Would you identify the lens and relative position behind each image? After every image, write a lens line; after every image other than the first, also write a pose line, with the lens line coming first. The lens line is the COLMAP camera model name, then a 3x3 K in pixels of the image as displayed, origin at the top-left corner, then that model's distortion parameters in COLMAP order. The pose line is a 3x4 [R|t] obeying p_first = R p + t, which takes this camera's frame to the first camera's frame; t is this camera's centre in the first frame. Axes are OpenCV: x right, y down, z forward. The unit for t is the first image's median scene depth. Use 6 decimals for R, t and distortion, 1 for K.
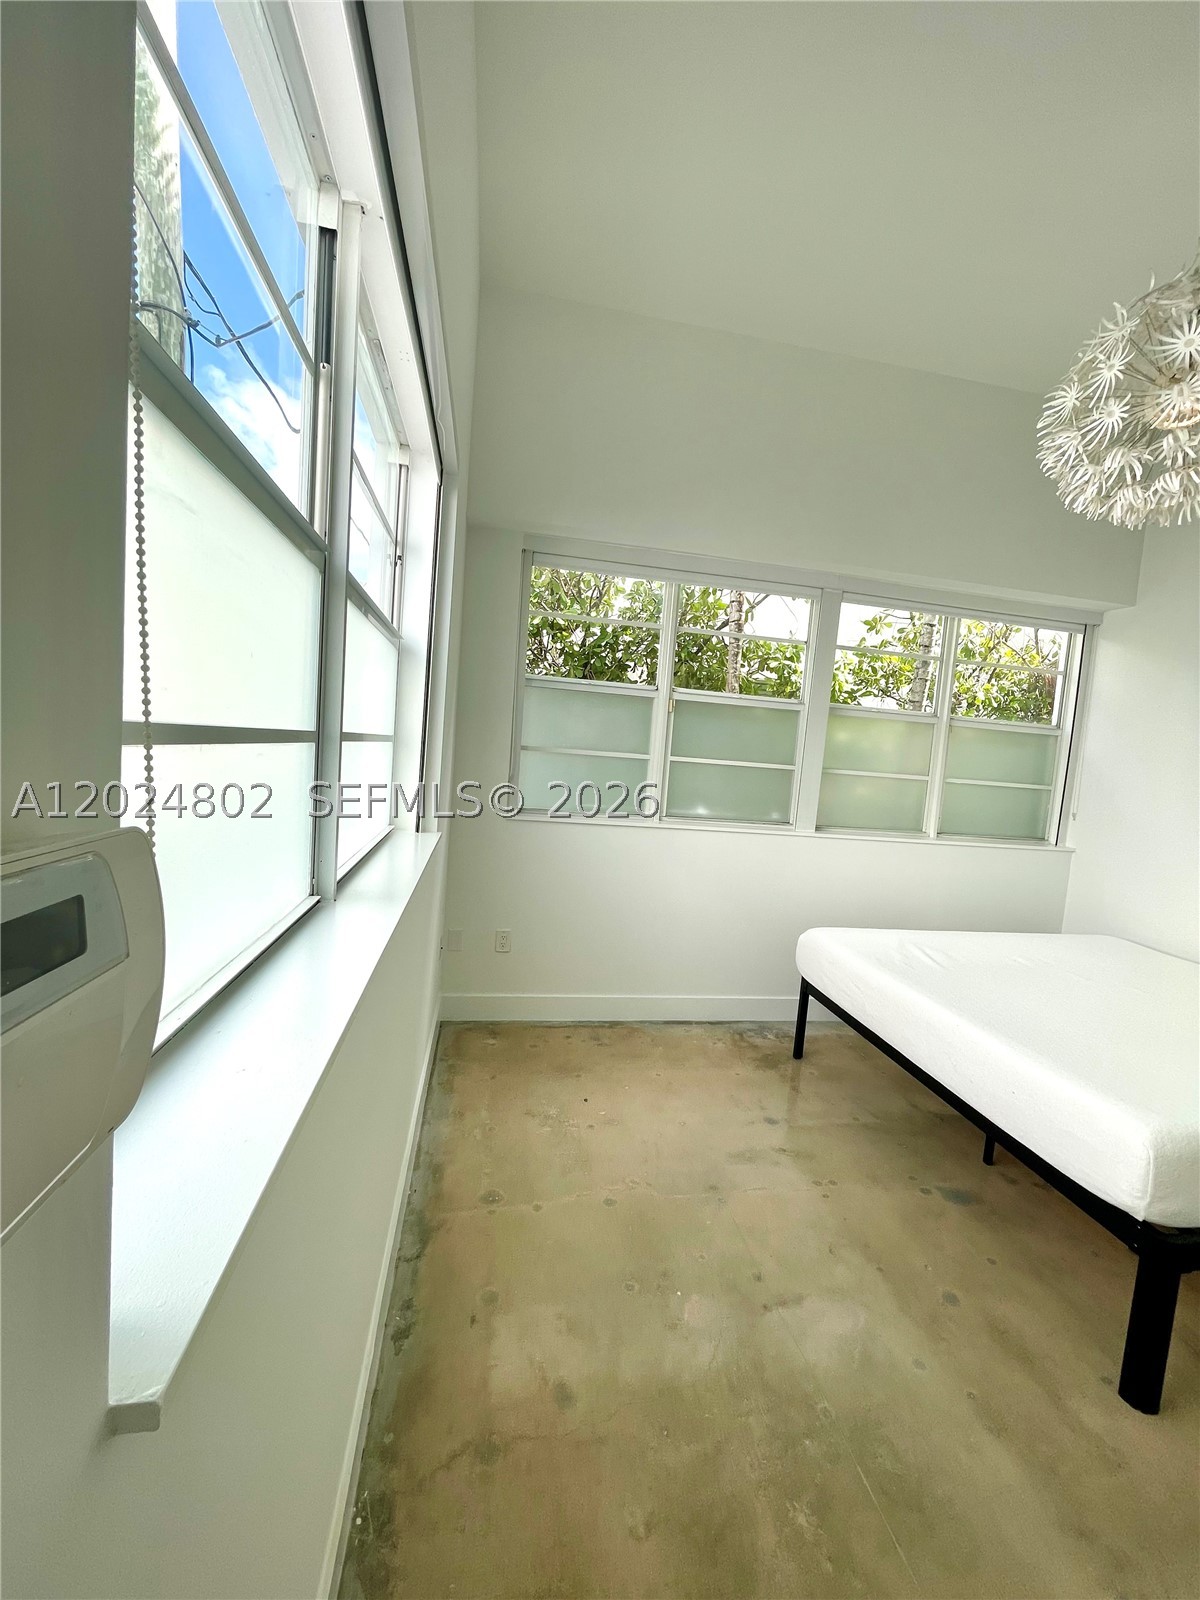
lens RADIAL K [[646.2, 0, 603.4], [0, 646.2, 797.1], [0, 0, 1]] dist [-0.002042, 0.000084]
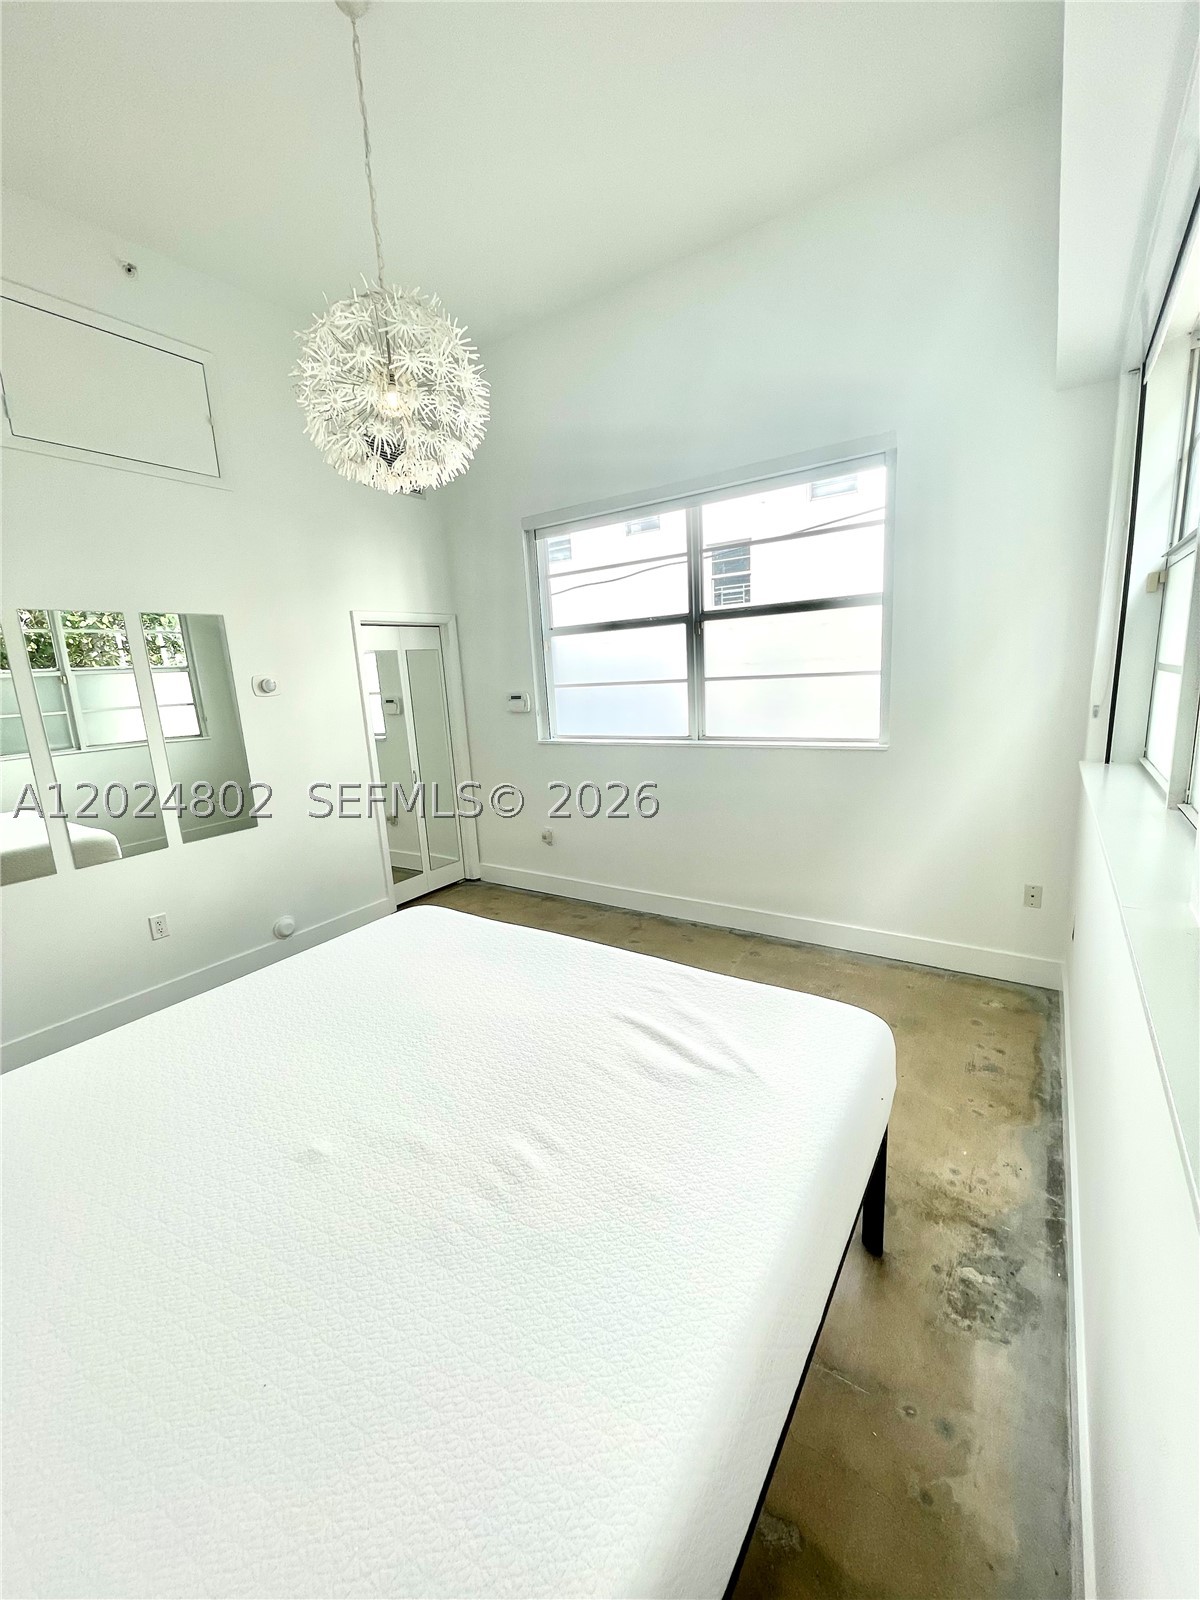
lens RADIAL K [[640.7, 0, 602.5], [0, 640.7, 807.0], [0, 0, 1]] dist [-0.002308, -0.000008]
pose [[-0.699351, 0.112283, -0.705904, 0.848898], [-0.049686, 0.977559, 0.204718, -0.047476], [0.713050, 0.178243, -0.678078, 1.228385]]
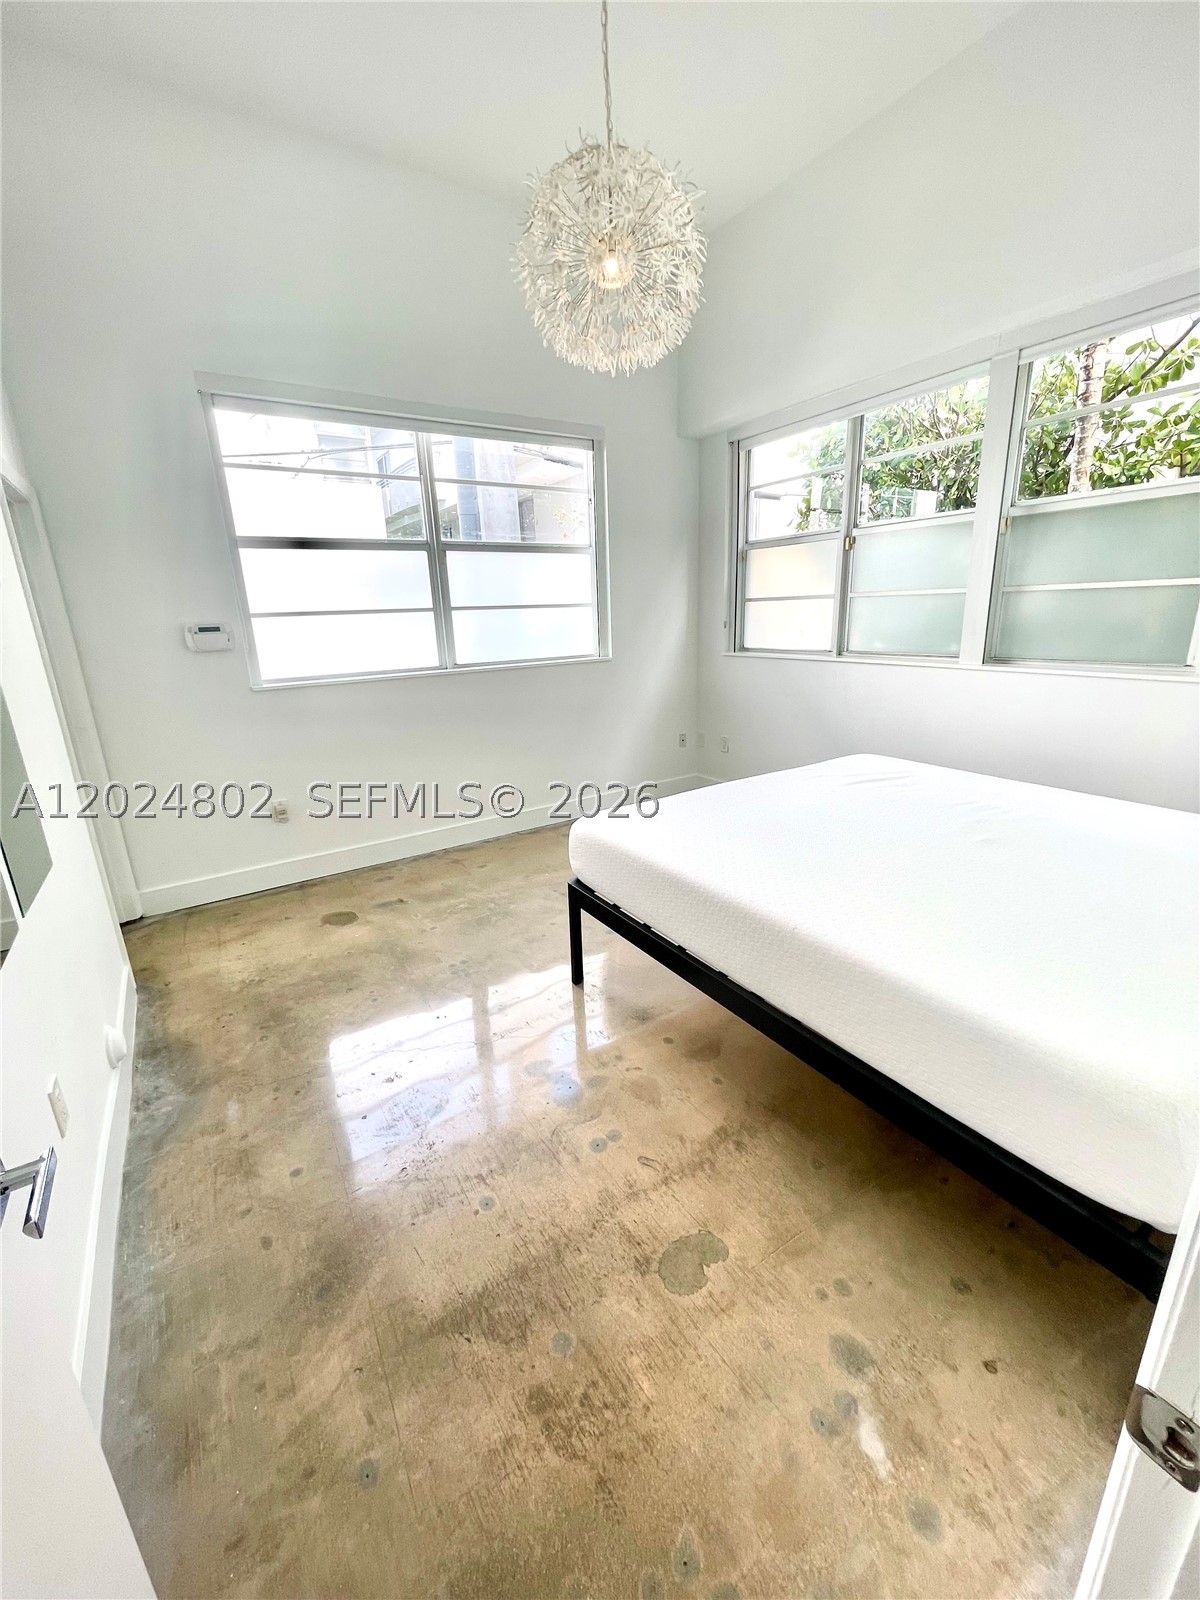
lens RADIAL K [[646.2, 0, 603.4], [0, 646.2, 797.1], [0, 0, 1]] dist [-0.002042, 0.000084]
pose [[0.387751, 0.173131, -0.905359, 1.171749], [-0.004665, 0.982558, 0.185896, 0.085718], [0.921752, -0.067858, 0.381796, 0.234545]]
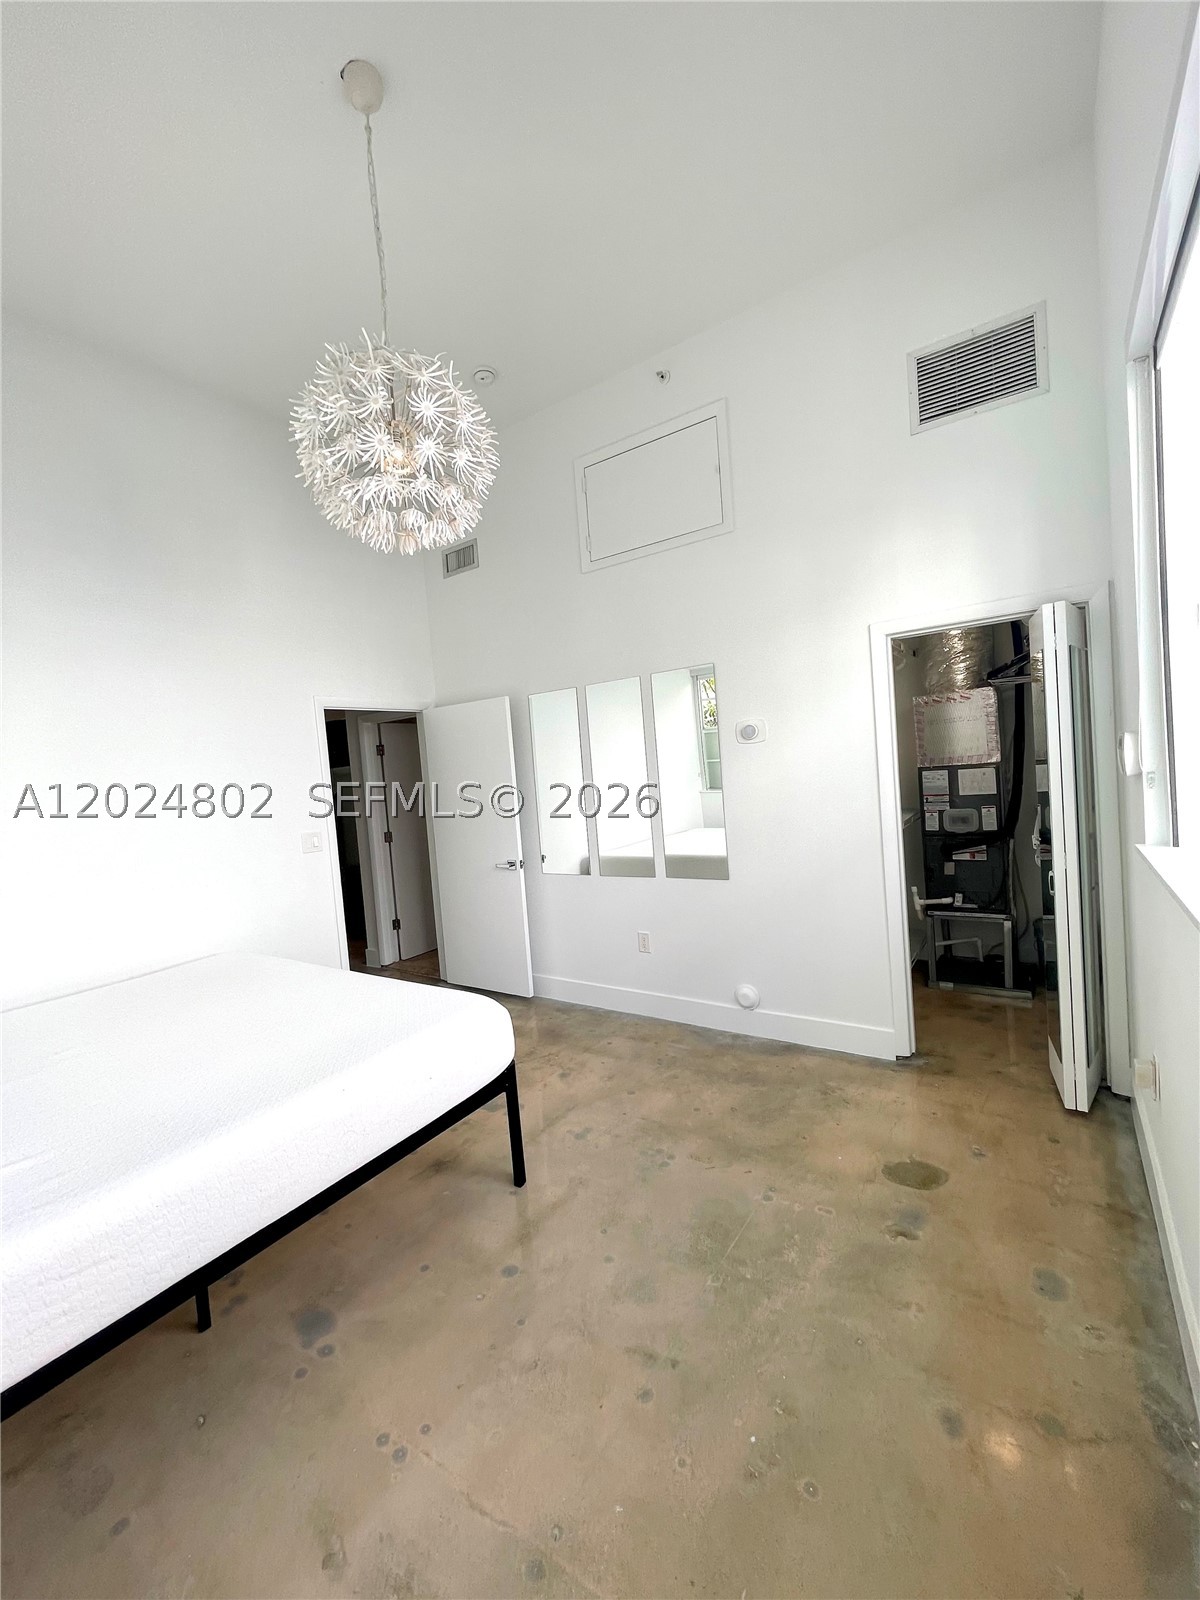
lens RADIAL K [[646.2, 0, 603.4], [0, 646.2, 797.1], [0, 0, 1]] dist [-0.002042, 0.000084]
pose [[-0.715151, -0.051930, 0.697039, -0.146940], [0.073486, 0.986124, 0.148862, -0.065344], [-0.695097, 0.157681, -0.701411, 0.903567]]
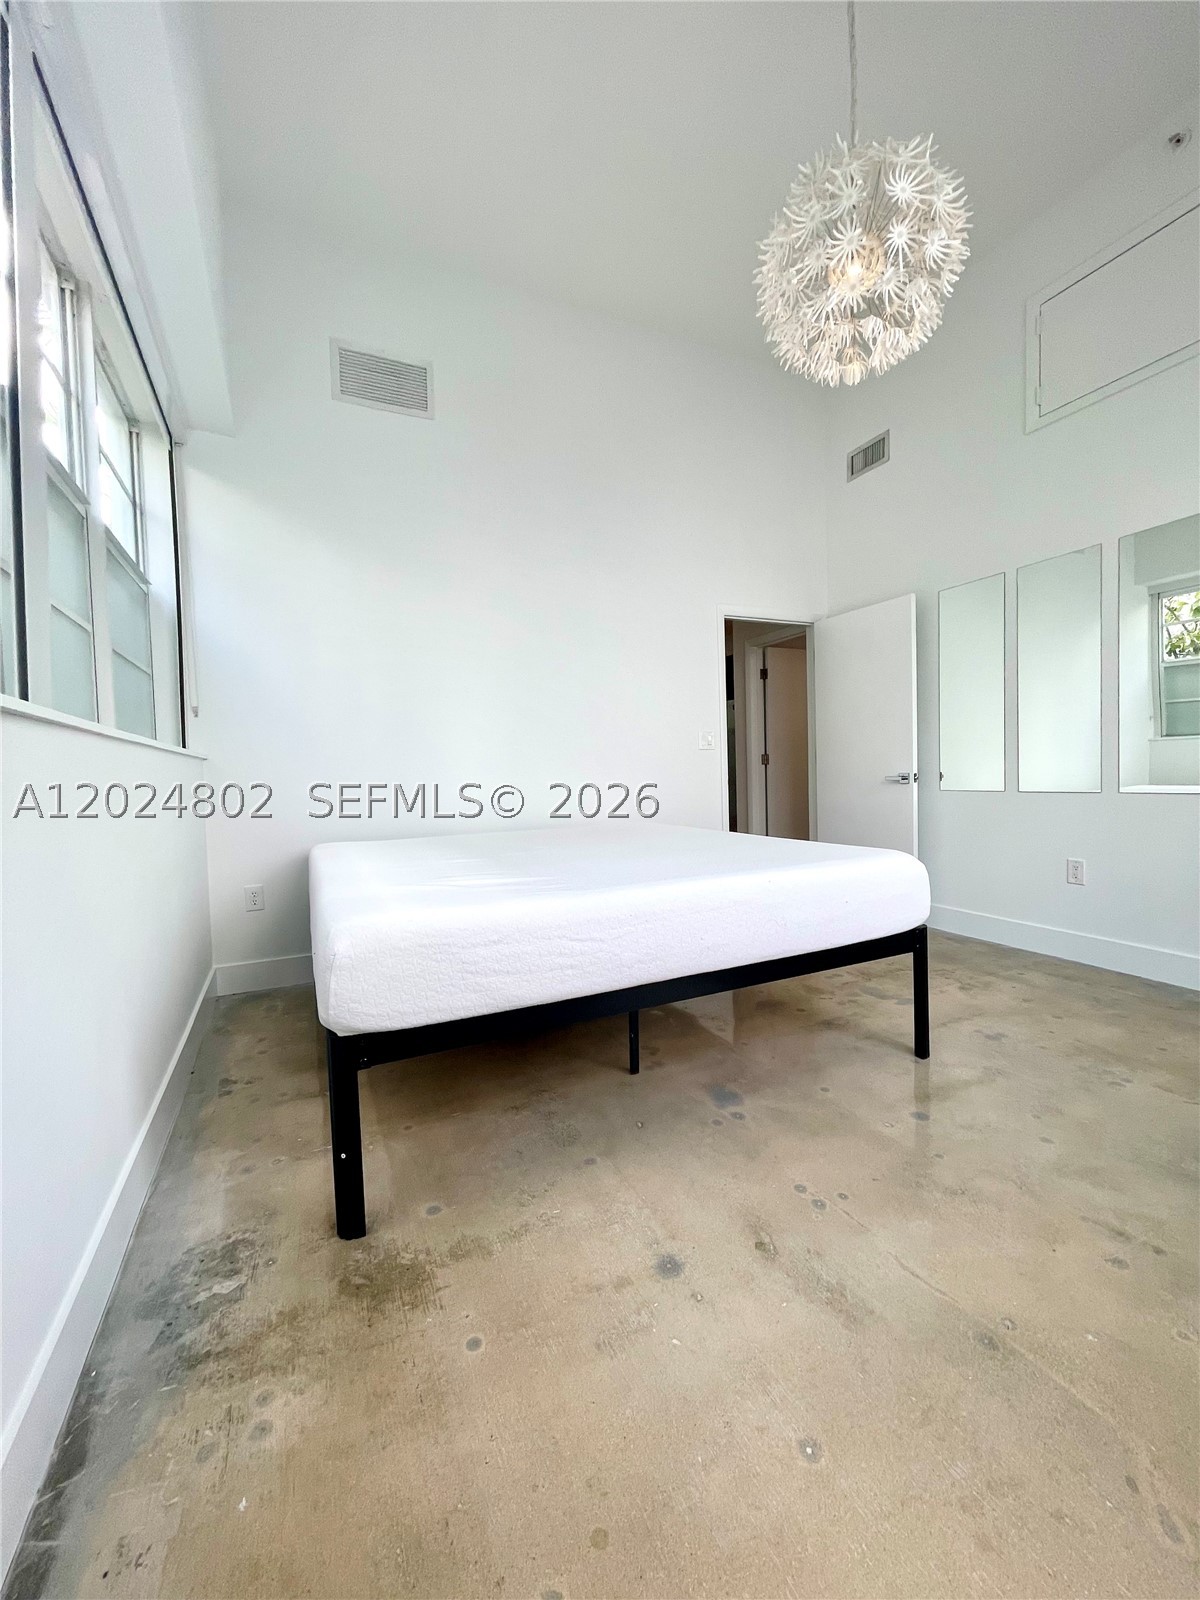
lens RADIAL K [[646.2, 0, 603.4], [0, 646.2, 797.1], [0, 0, 1]] dist [-0.002042, 0.000084]
pose [[-0.266760, -0.107992, 0.957694, -0.125710], [0.078012, 0.988022, 0.133142, 0.084148], [-0.960600, 0.110229, -0.255140, 0.995038]]
